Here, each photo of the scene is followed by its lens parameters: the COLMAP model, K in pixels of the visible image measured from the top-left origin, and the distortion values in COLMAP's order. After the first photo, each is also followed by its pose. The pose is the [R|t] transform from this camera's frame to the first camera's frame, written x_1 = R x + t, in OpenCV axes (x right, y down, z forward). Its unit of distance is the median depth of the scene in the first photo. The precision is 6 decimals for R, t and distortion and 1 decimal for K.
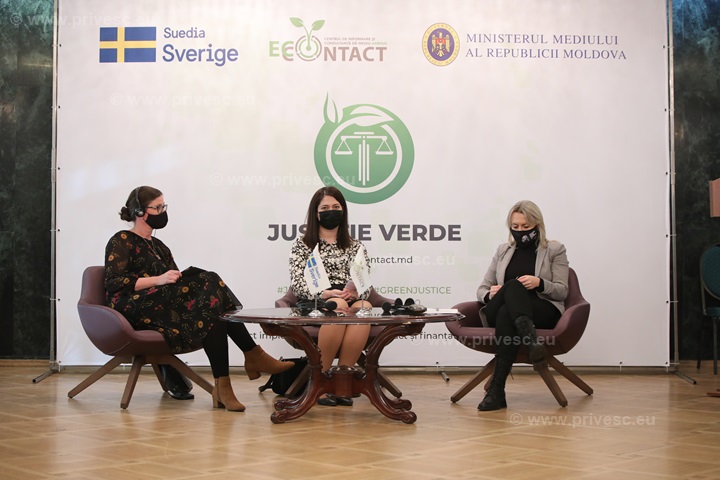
lens RADIAL K [[1532.4, 0, 360.0], [0, 1532.4, 240.0], [0, 0, 1]] dist [-0.311333, -0.030553]
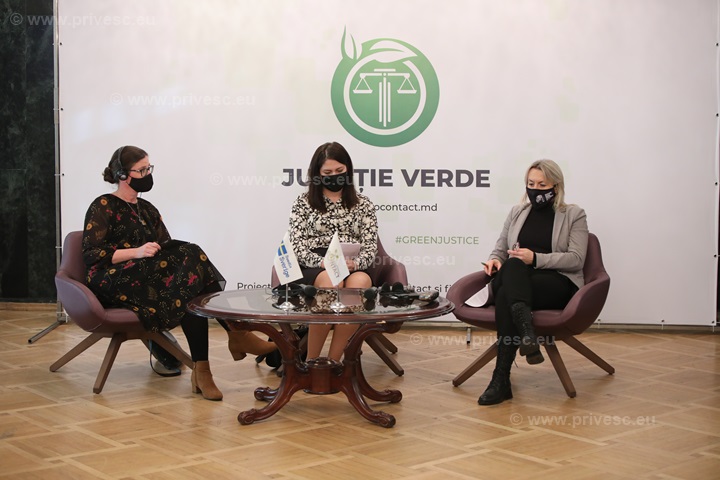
lens RADIAL K [[1532.4, 0, 360.0], [0, 1532.4, 240.0], [0, 0, 1]] dist [-0.311333, -0.030553]
pose [[0.995236, 0.007401, -0.097211, 0.086710], [0.003187, 0.994112, 0.108315, -0.075494], [0.097440, -0.108109, 0.989352, 0.087778]]
